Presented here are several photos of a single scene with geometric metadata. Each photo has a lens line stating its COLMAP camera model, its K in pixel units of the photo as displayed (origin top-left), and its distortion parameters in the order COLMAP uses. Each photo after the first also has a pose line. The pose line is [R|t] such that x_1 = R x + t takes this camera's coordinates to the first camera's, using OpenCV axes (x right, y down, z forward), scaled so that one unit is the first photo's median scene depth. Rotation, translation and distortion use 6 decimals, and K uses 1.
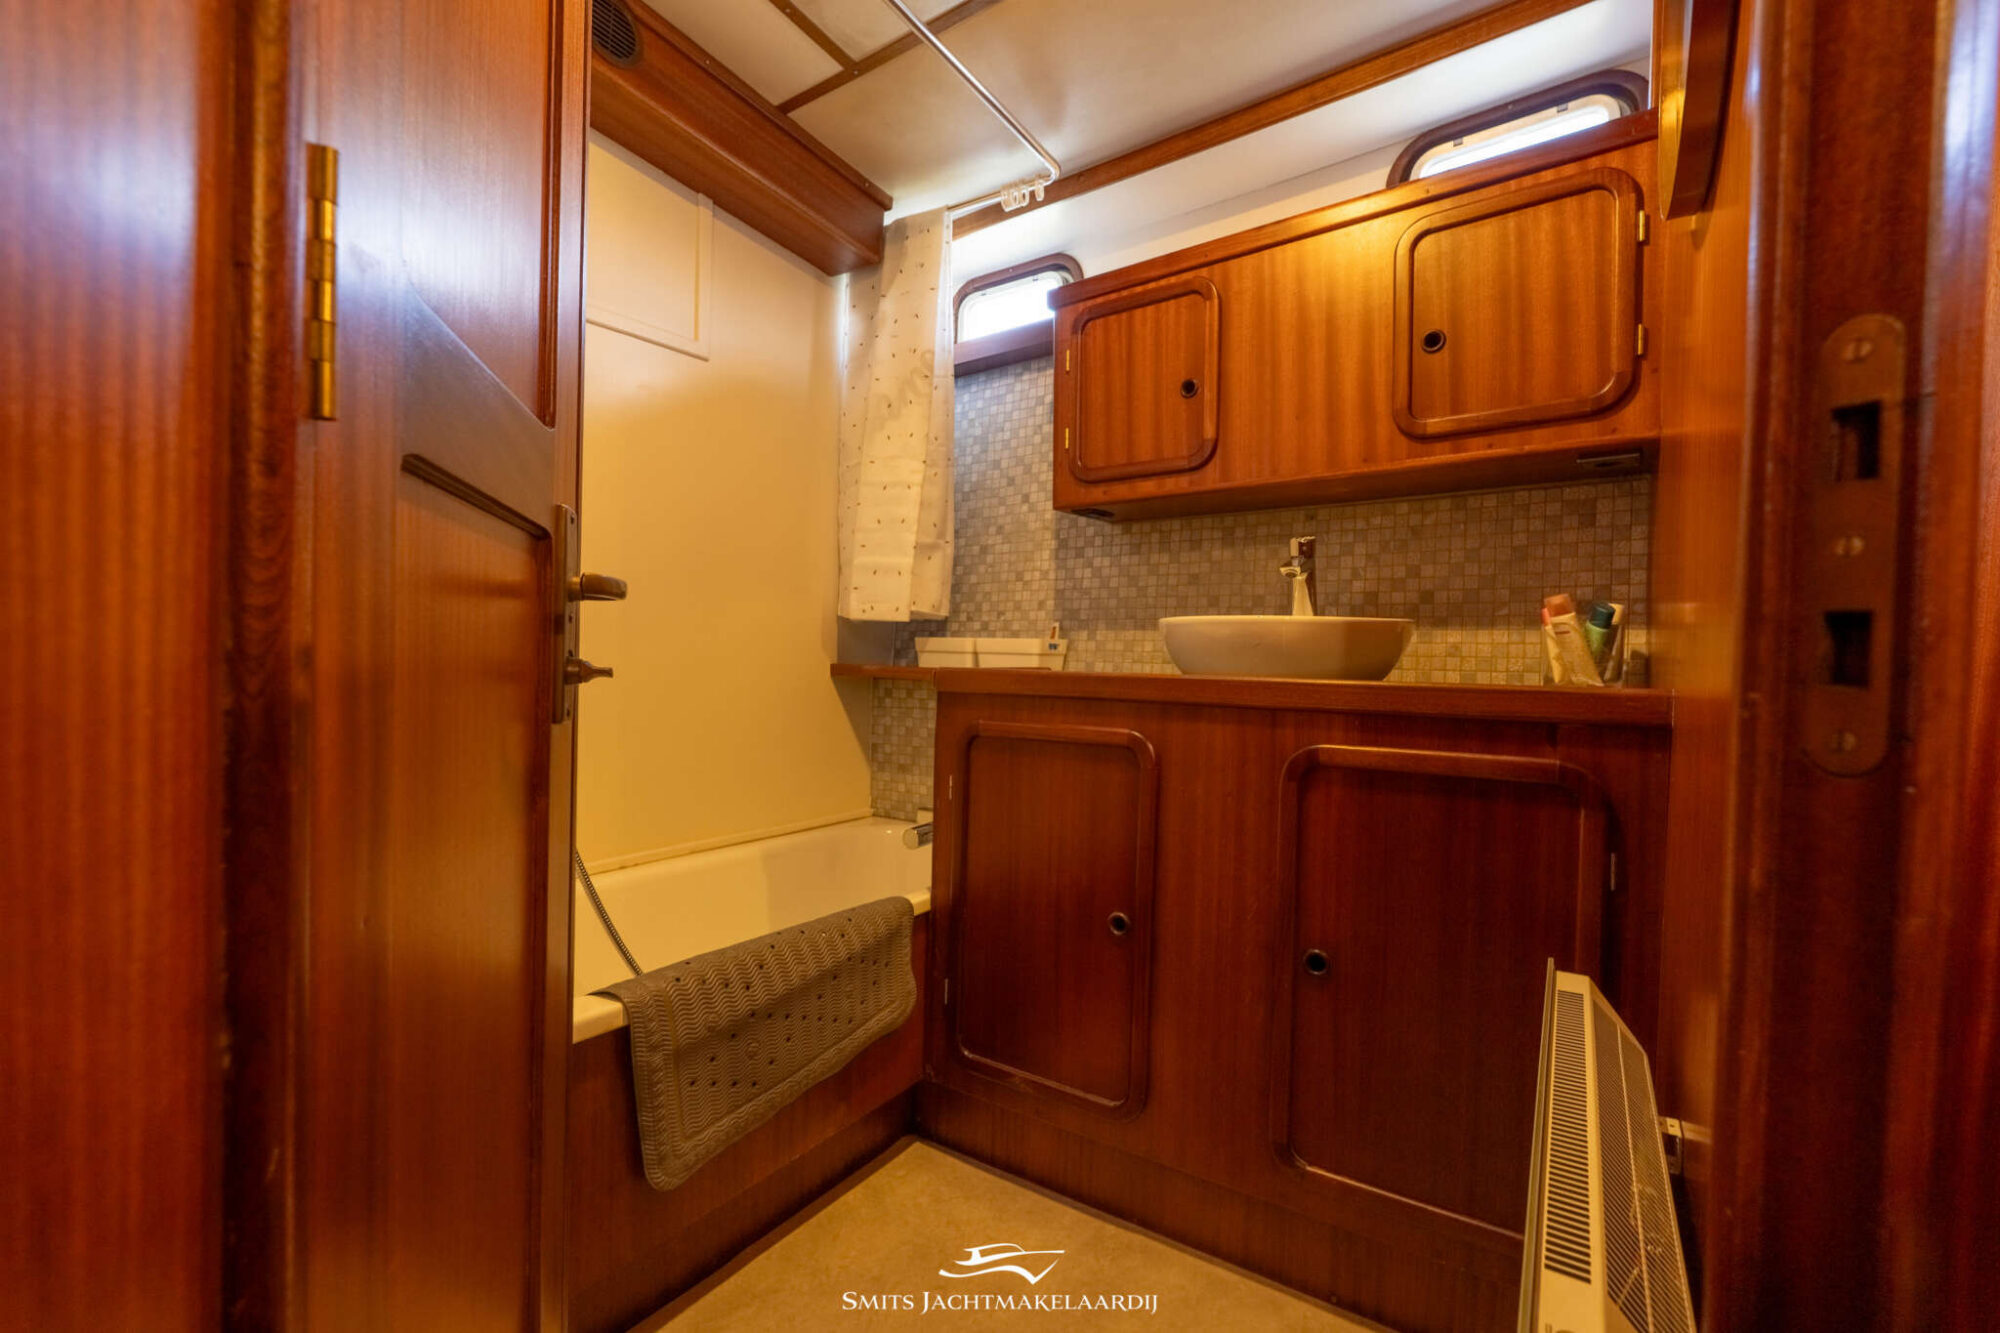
lens RADIAL K [[869.0, 0, 999.3], [0, 869.0, 687.8], [0, 0, 1]] dist [-0.002298, 0.000496]
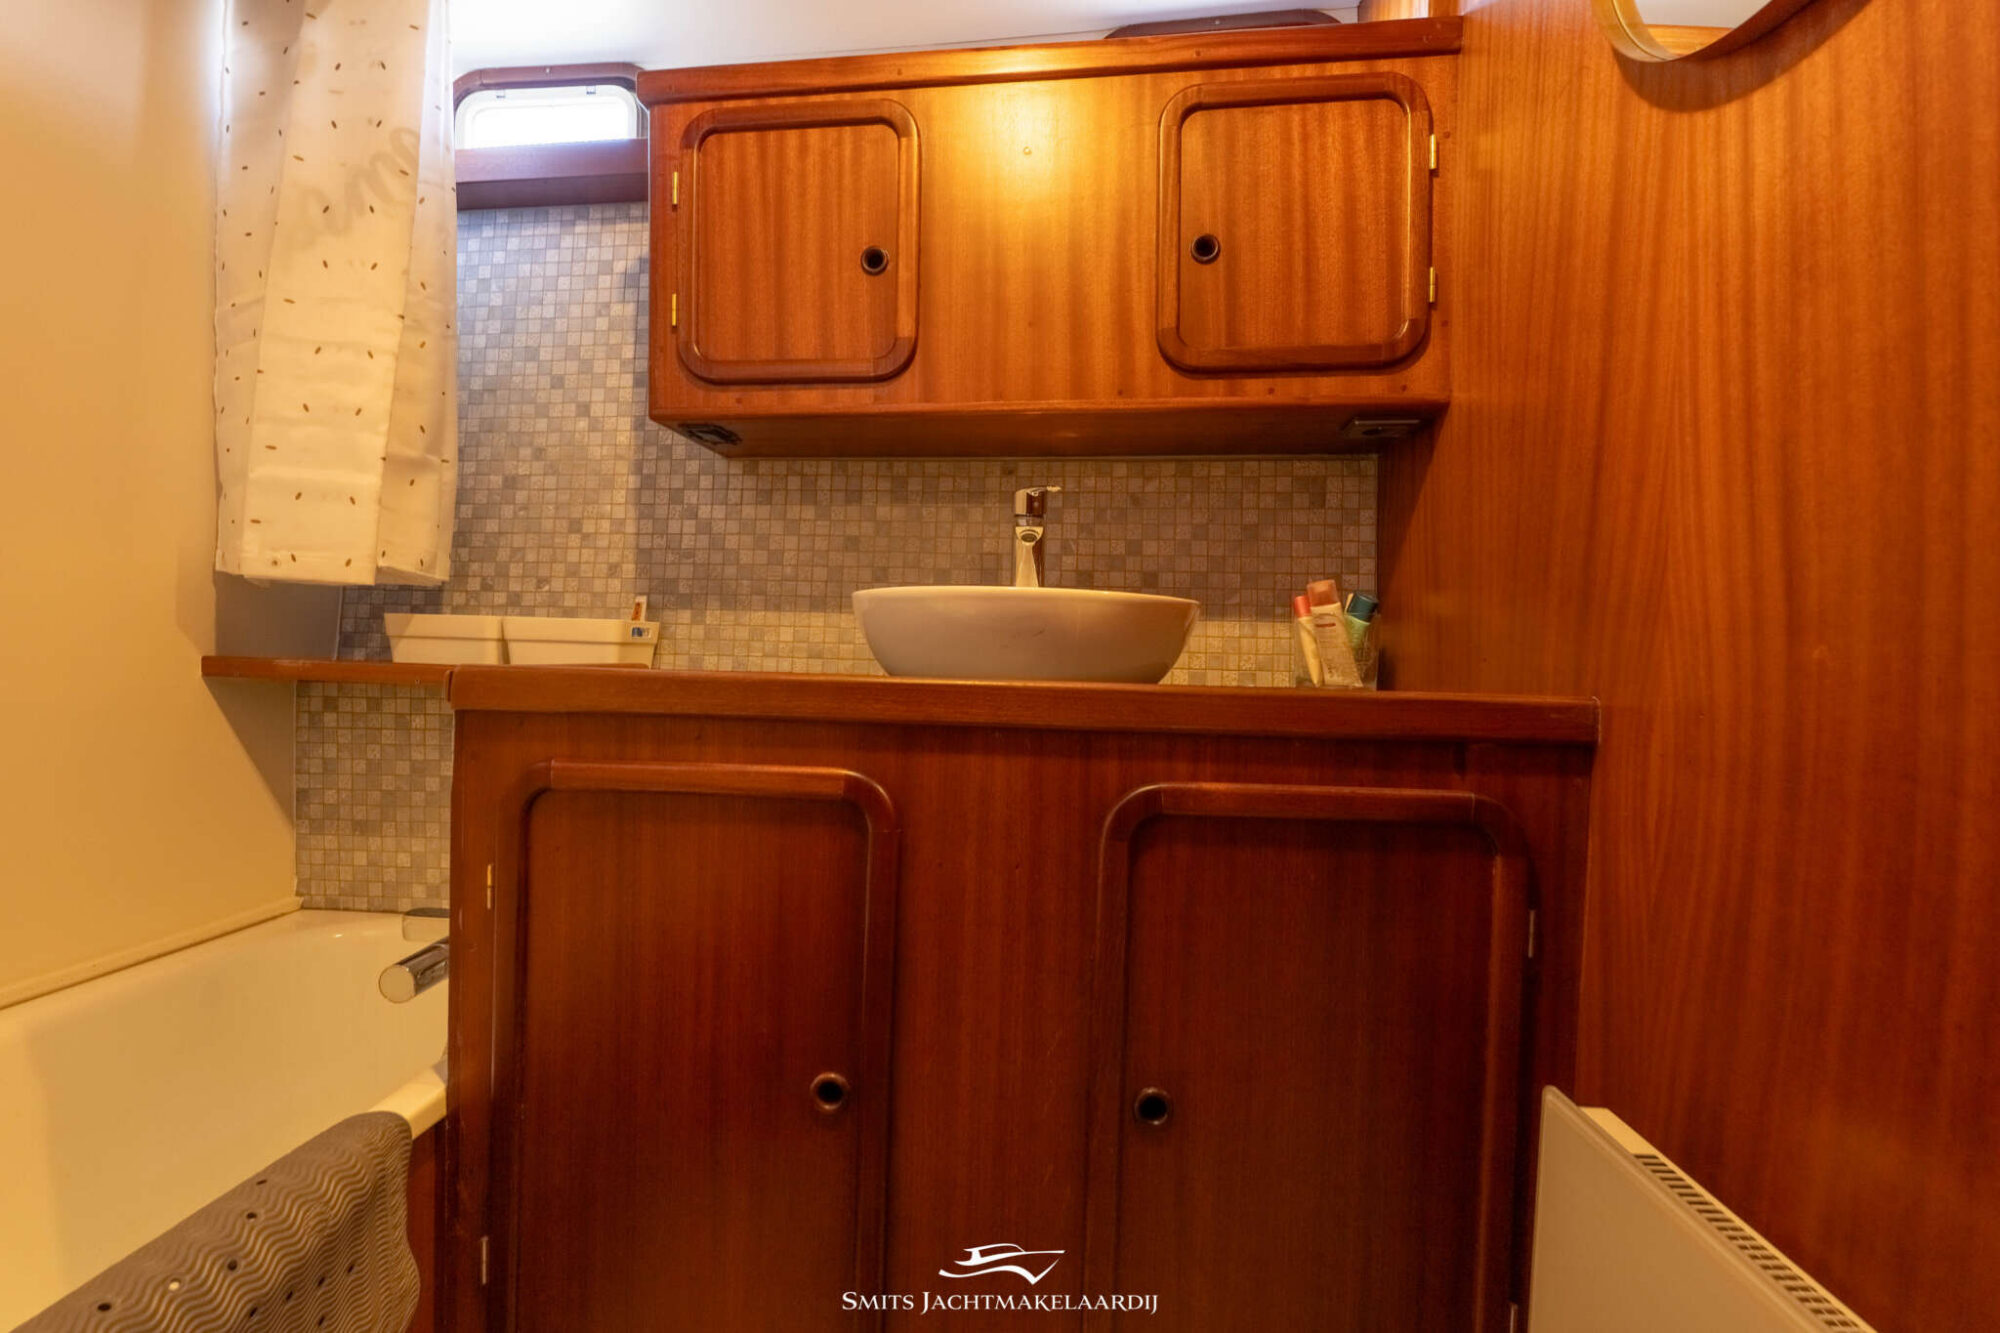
lens RADIAL K [[869.0, 0, 999.3], [0, 869.0, 687.8], [0, 0, 1]] dist [-0.002298, 0.000496]
pose [[0.857681, -0.013939, 0.513993, -0.046166], [0.009496, 0.999891, 0.011270, -0.009616], [-0.514094, -0.004785, 0.857720, 0.289881]]
